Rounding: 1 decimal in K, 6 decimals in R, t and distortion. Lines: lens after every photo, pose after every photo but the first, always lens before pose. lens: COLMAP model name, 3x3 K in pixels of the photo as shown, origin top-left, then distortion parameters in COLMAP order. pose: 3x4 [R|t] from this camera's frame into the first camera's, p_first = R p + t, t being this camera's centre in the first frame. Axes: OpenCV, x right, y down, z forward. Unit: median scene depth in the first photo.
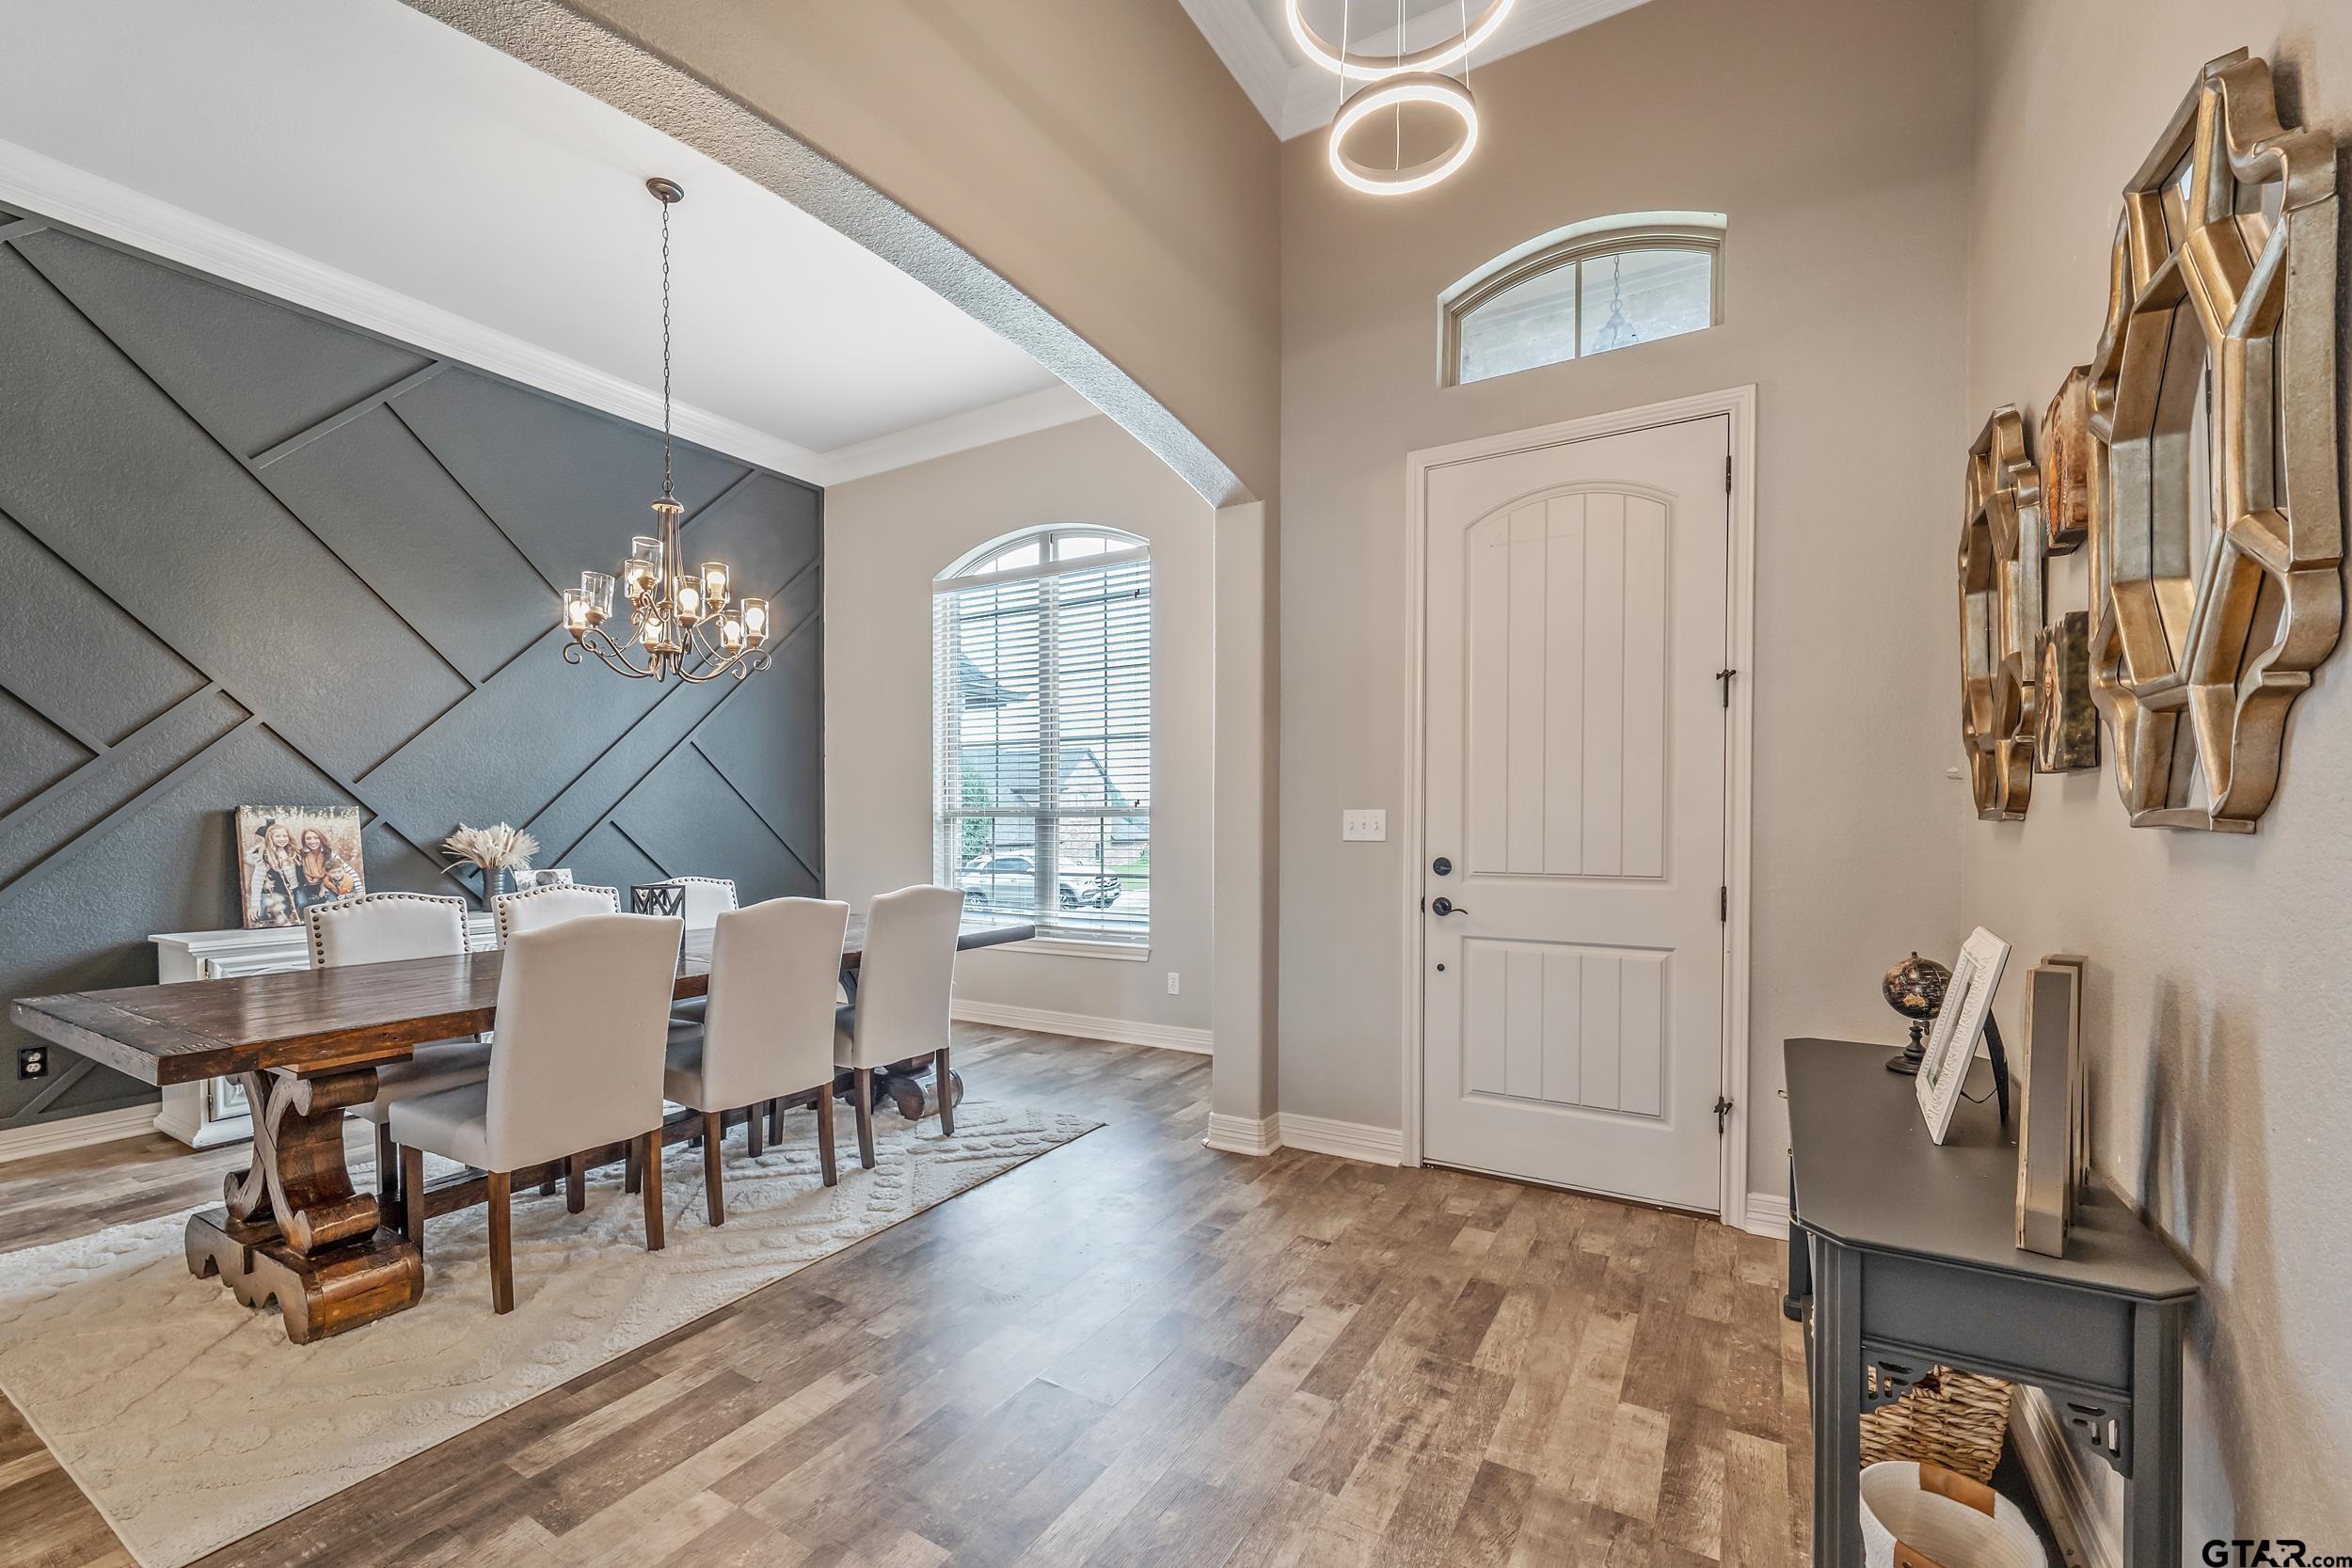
lens RADIAL K [[993.6, 0, 1148.4], [0, 993.6, 834.8], [0, 0, 1]] dist [-0.001042, -0.000038]
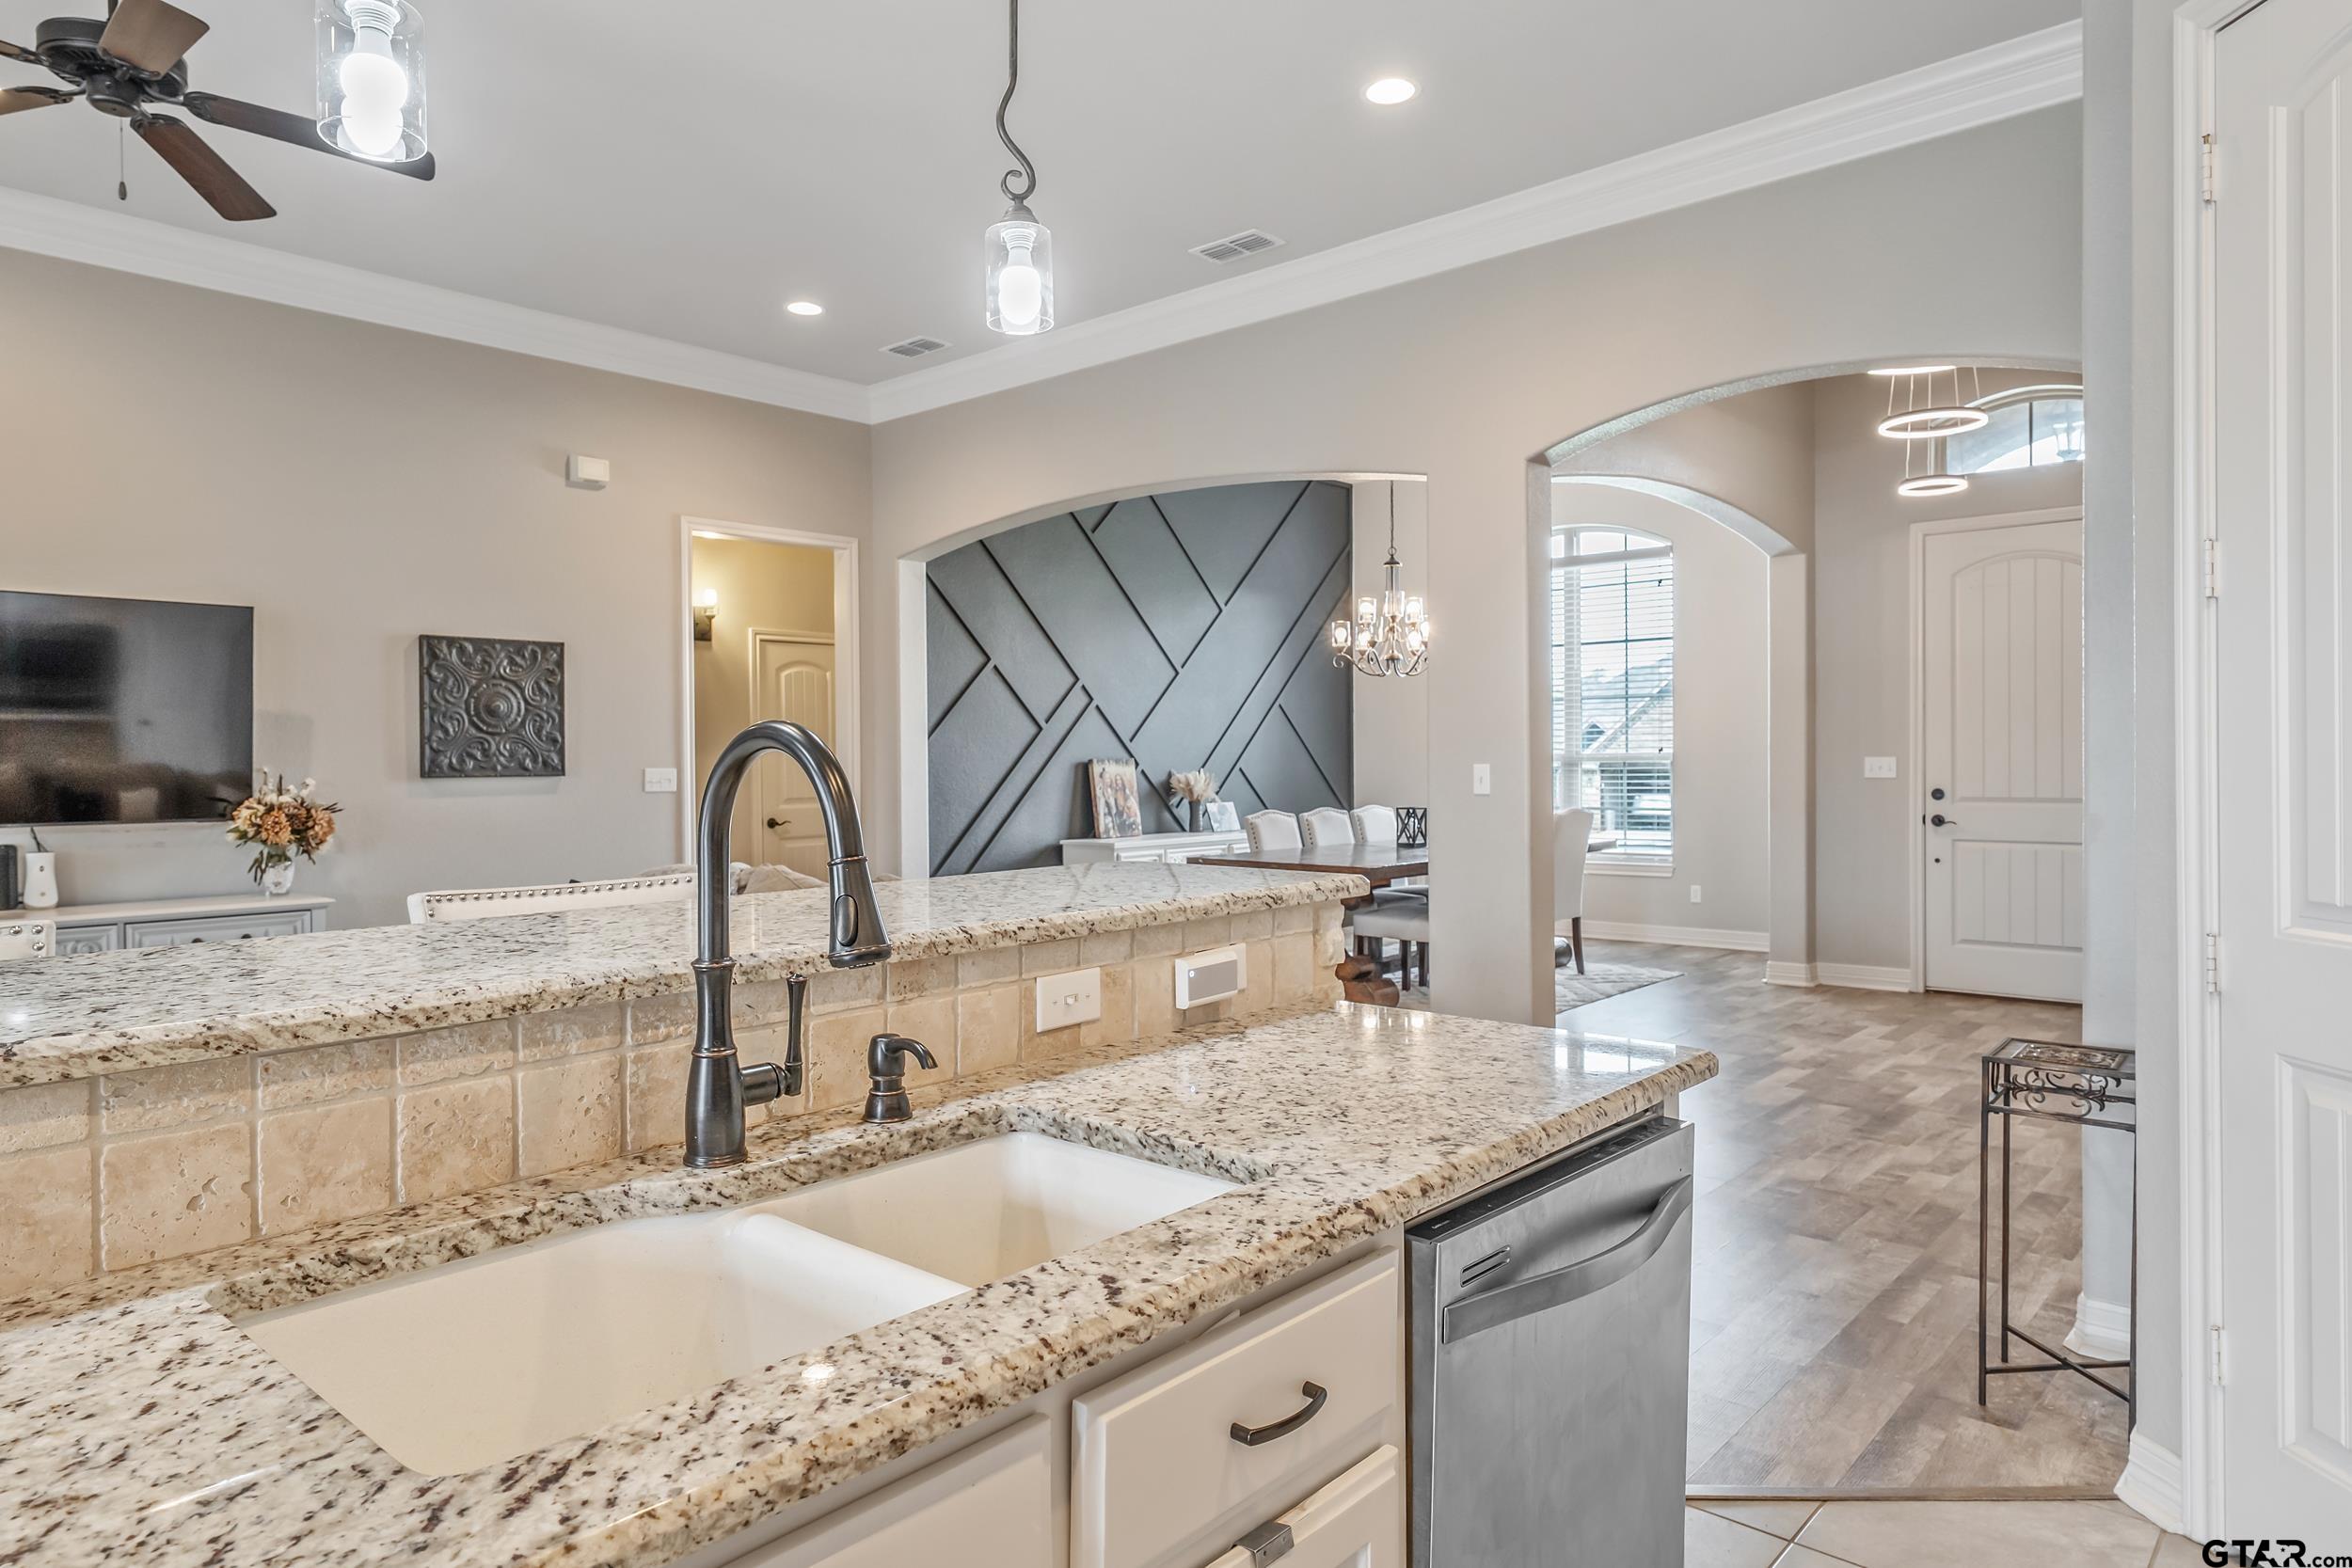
lens RADIAL K [[1408.3, 0, 1174.8], [0, 1408.3, 770.2], [0, 0, 1]] dist [0.004164, 0.001396]
pose [[0.985049, -0.005381, -0.172189, -0.455291], [0.004104, 0.999961, -0.007772, 0.006569], [0.172224, 0.006949, 0.985033, -1.253157]]
